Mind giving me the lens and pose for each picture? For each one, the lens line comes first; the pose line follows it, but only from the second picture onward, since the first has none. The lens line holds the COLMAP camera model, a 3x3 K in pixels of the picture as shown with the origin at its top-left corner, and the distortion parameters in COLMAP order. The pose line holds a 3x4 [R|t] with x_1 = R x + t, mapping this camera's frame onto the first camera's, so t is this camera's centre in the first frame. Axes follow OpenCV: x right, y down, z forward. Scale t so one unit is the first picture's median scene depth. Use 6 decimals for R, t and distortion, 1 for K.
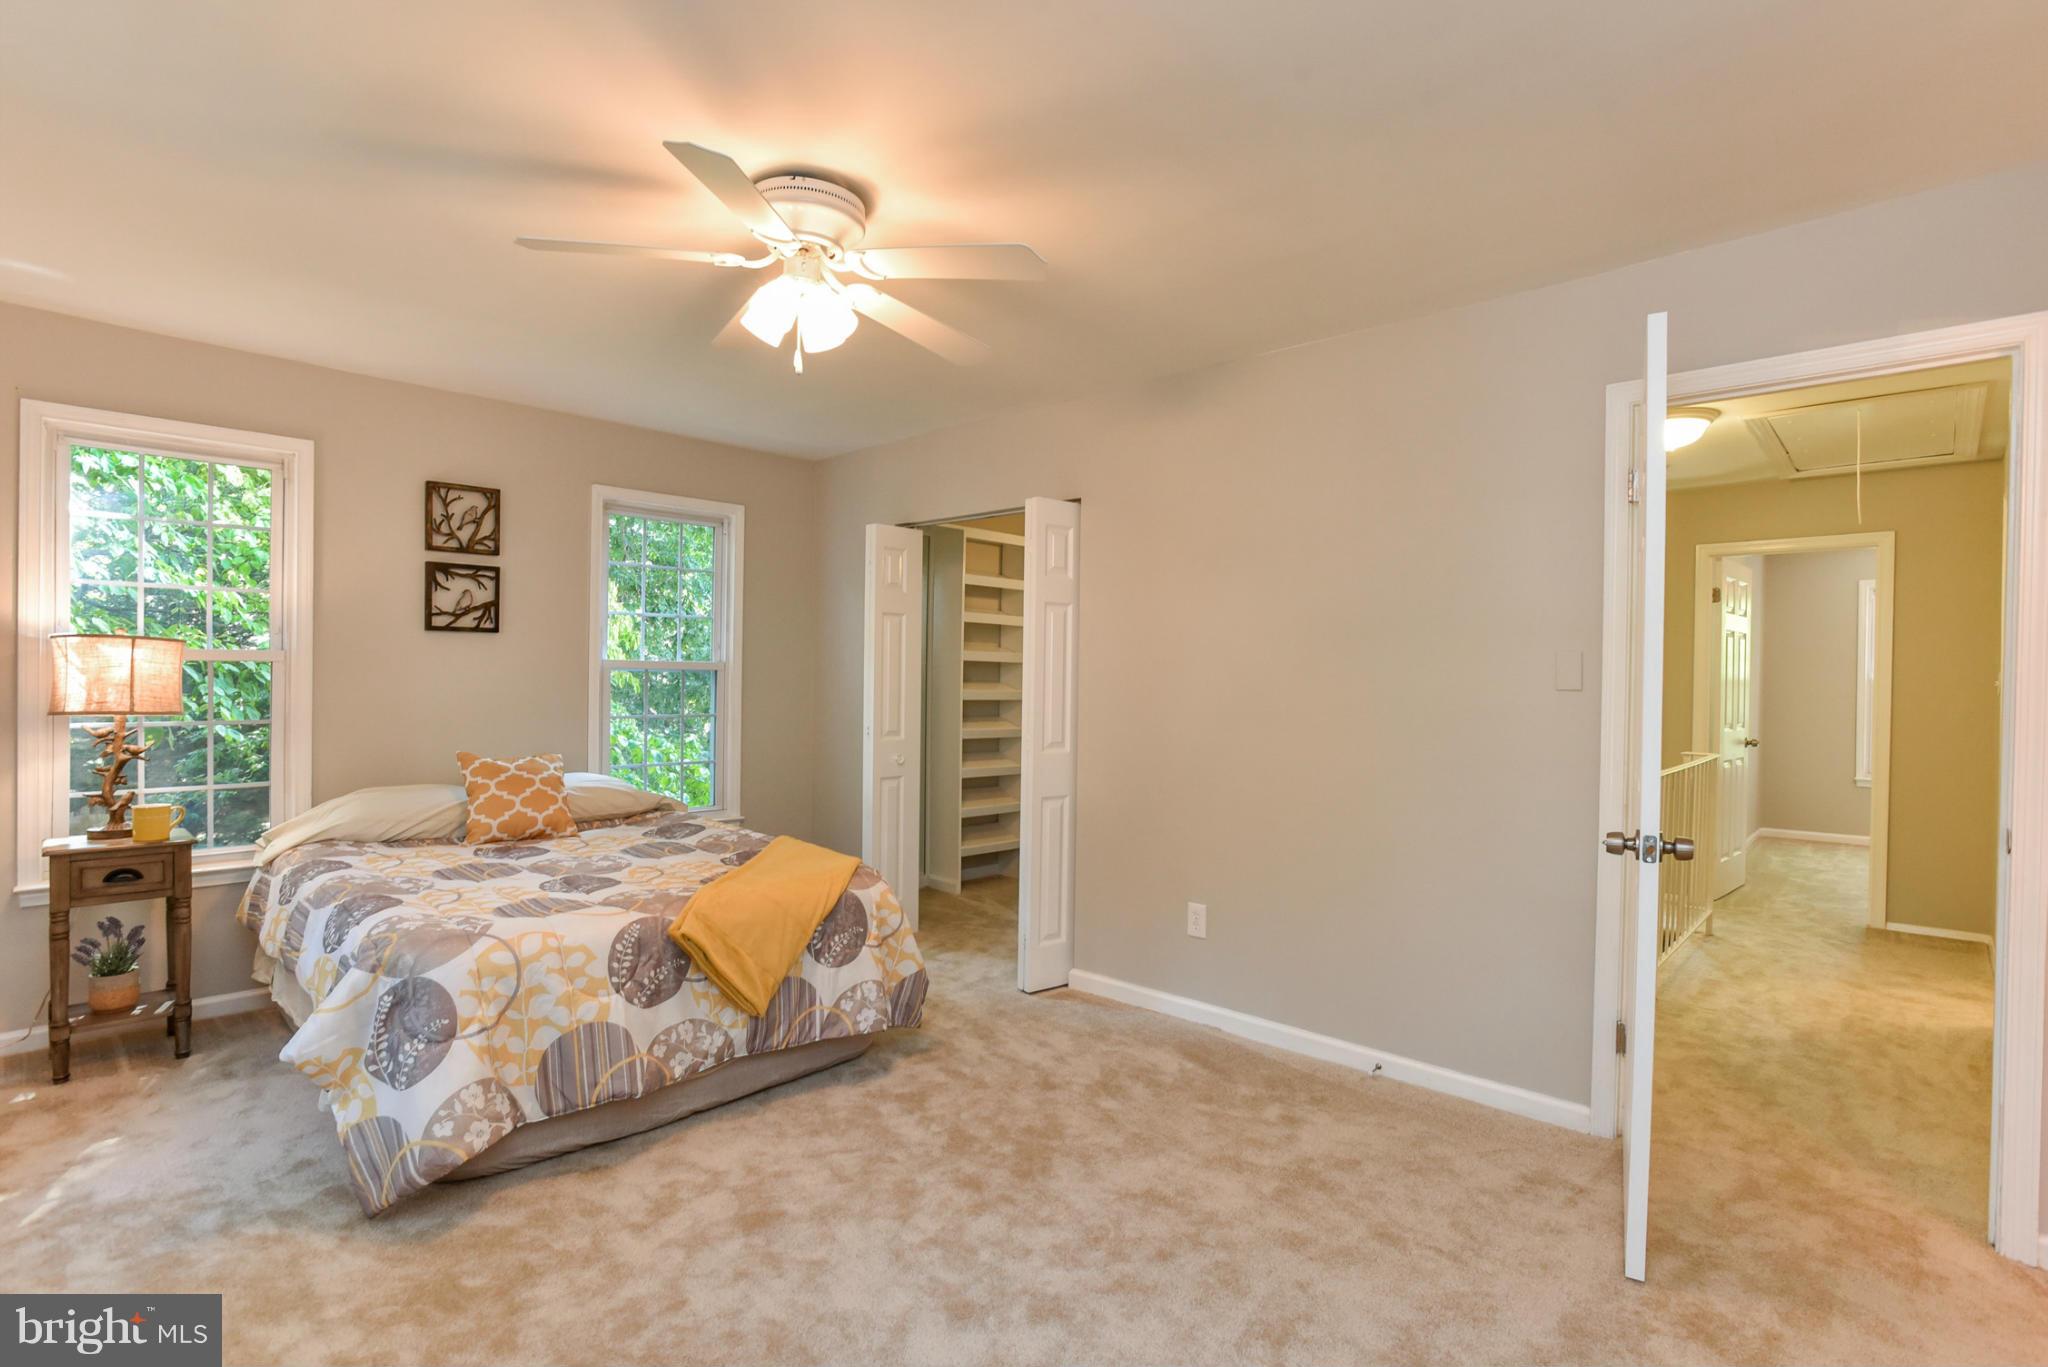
lens RADIAL K [[997.5, 0, 1024.0], [0, 997.5, 683.5], [0, 0, 1]] dist [-0.061269, 0.020441]
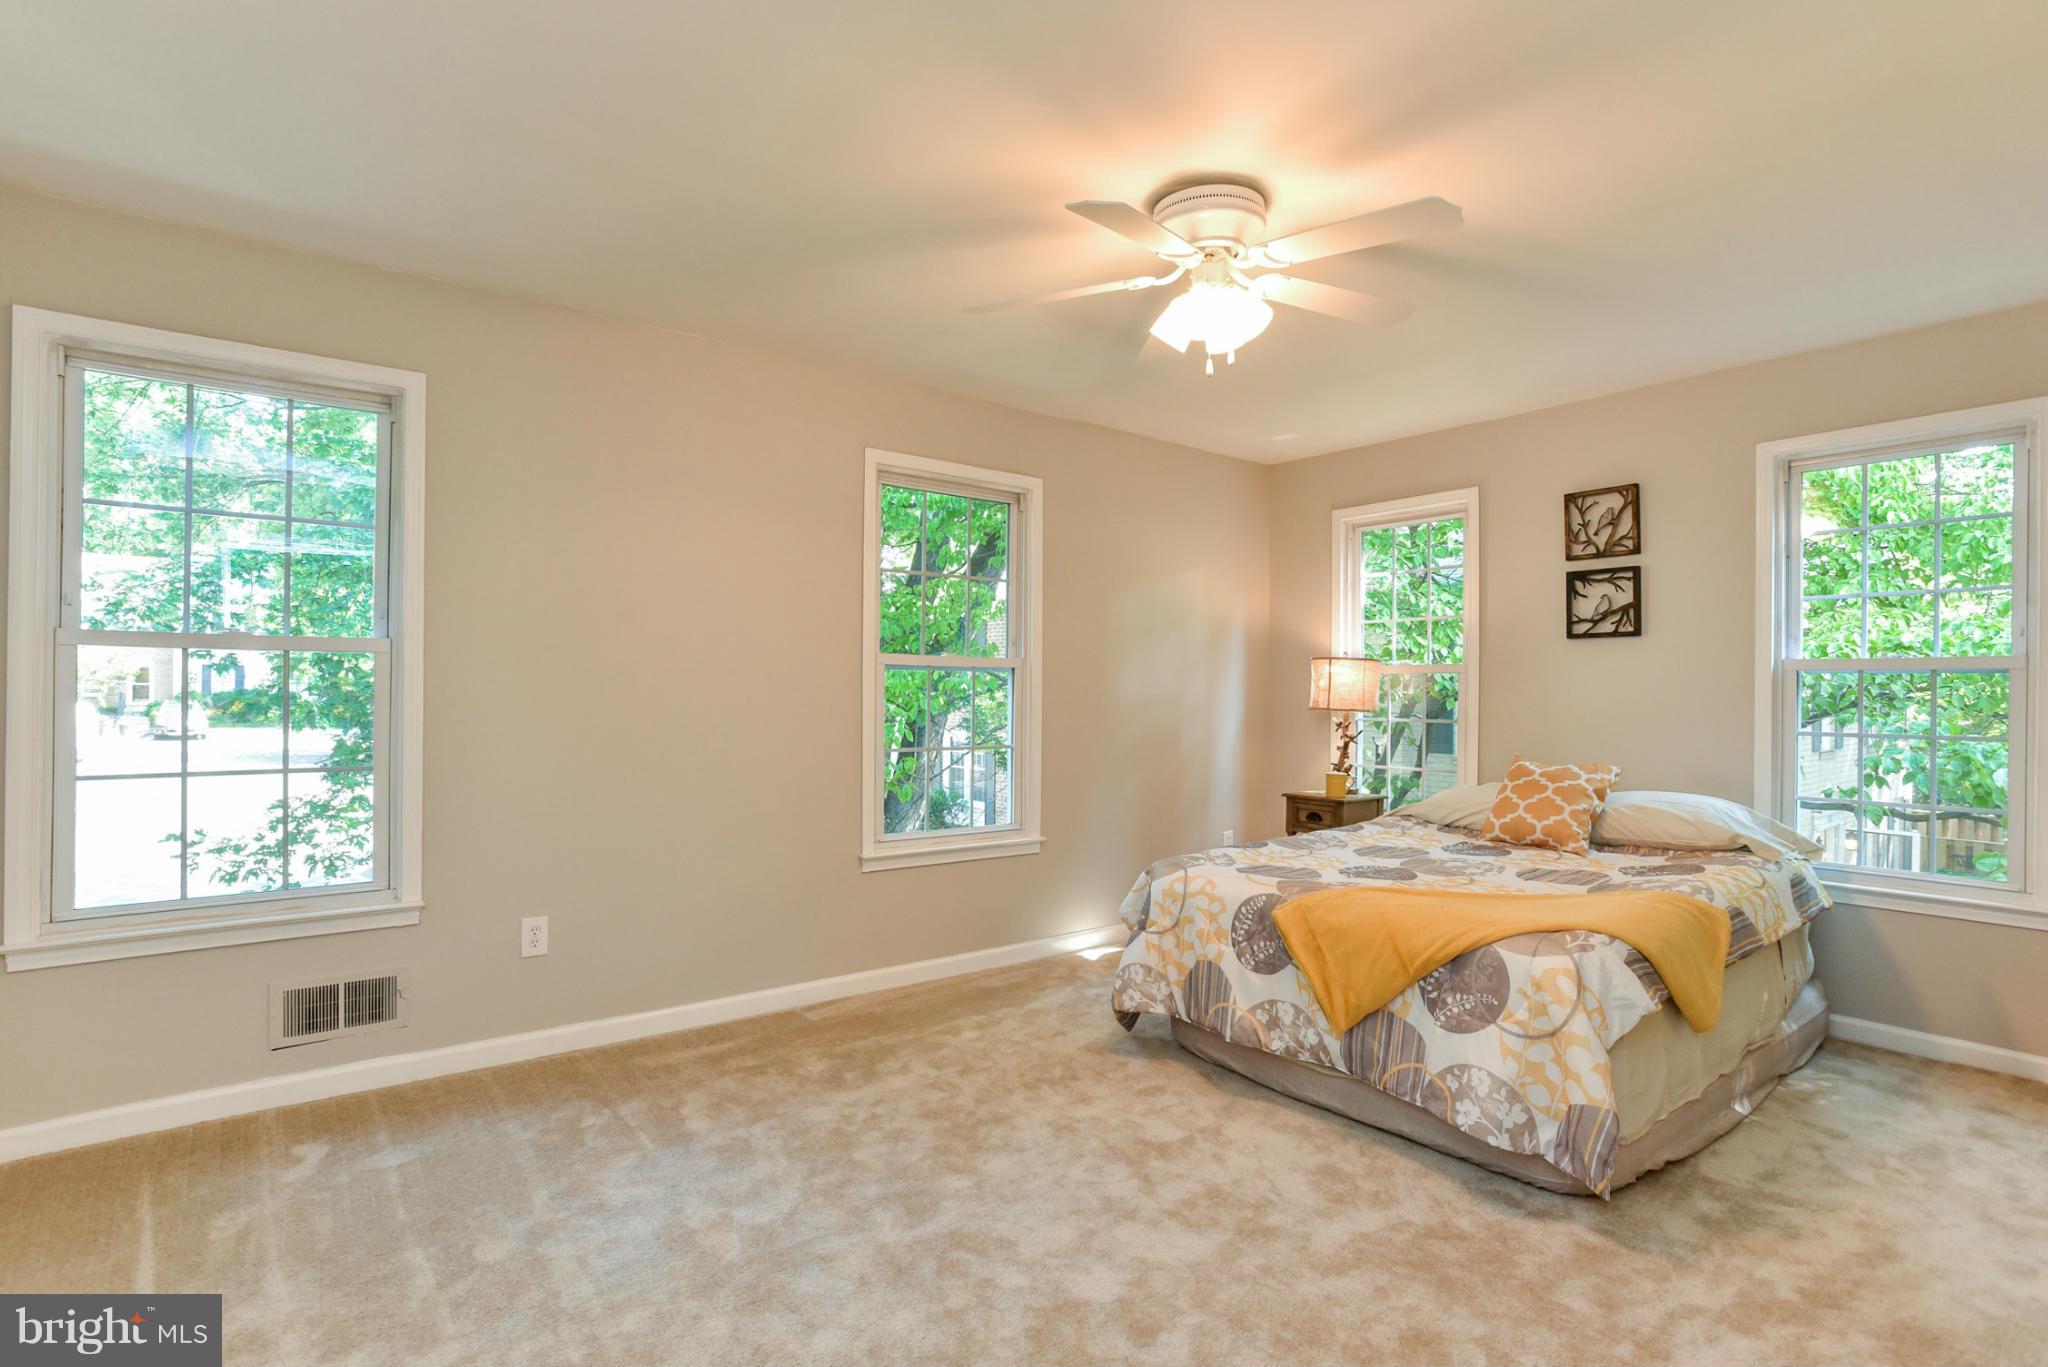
lens RADIAL K [[997.5, 0, 1024.0], [0, 997.5, 683.5], [0, 0, 1]] dist [-0.061269, 0.020441]
pose [[-0.160859, -0.016168, -0.986845, 0.501964], [-0.011627, 0.999827, -0.014485, 0.014786], [0.986909, 0.009144, -0.161020, 0.599784]]
